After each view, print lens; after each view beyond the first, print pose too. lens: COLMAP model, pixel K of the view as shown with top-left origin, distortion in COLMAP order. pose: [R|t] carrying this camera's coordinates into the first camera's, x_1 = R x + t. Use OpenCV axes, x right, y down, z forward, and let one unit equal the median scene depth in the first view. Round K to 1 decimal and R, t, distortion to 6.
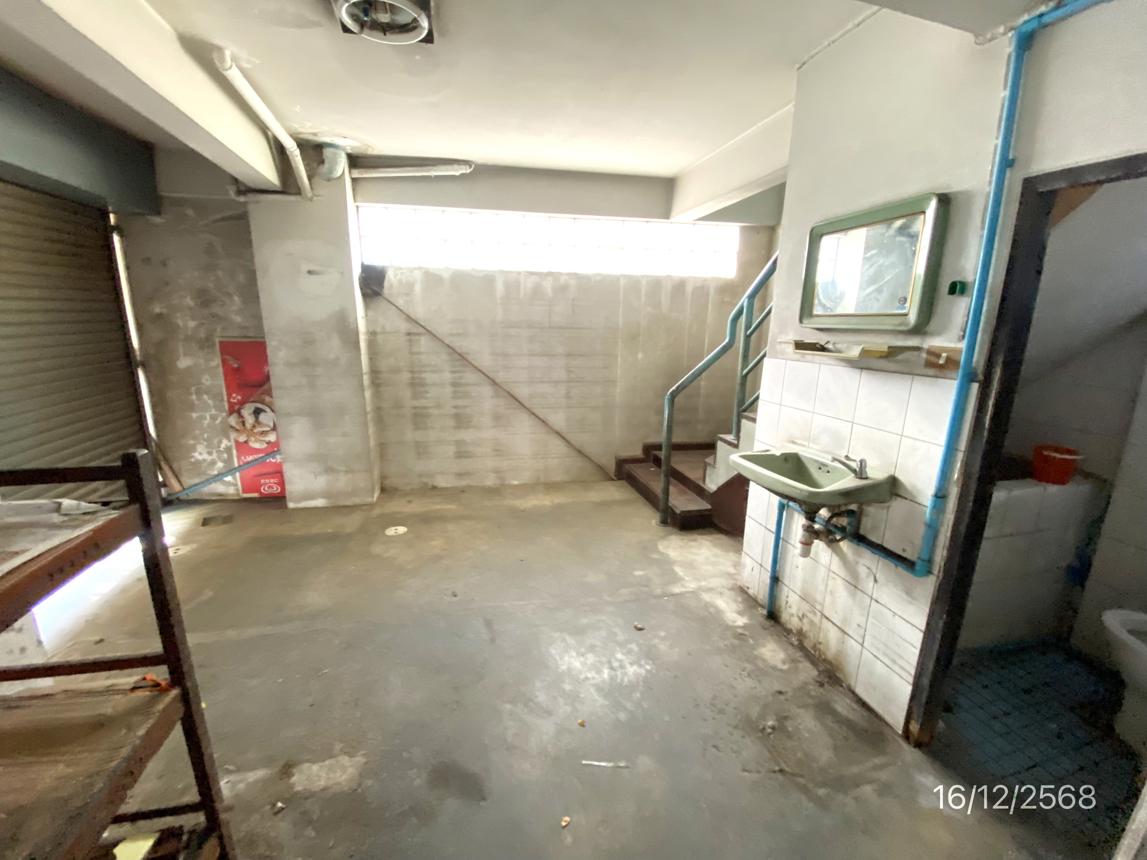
lens RADIAL K [[465.3, 0, 577.4], [0, 465.3, 430.5], [0, 0, 1]] dist [-0.006810, -0.001010]
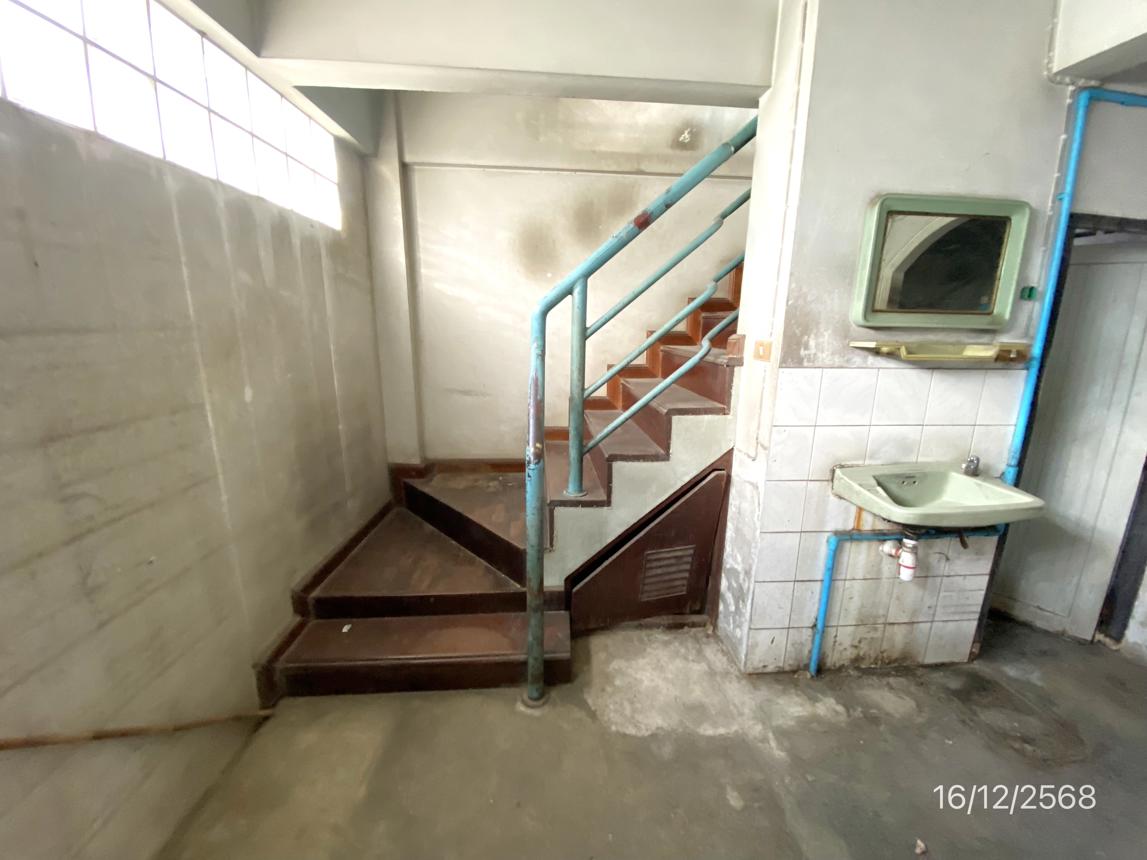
lens RADIAL K [[465.3, 0, 574.9], [0, 465.3, 426.8], [0, 0, 1]] dist [-0.006810, -0.001010]
pose [[0.170317, -0.228988, 0.958414, -0.320359], [0.207242, 0.959194, 0.192346, -0.246360], [-0.963350, 0.165864, 0.210823, 1.056737]]
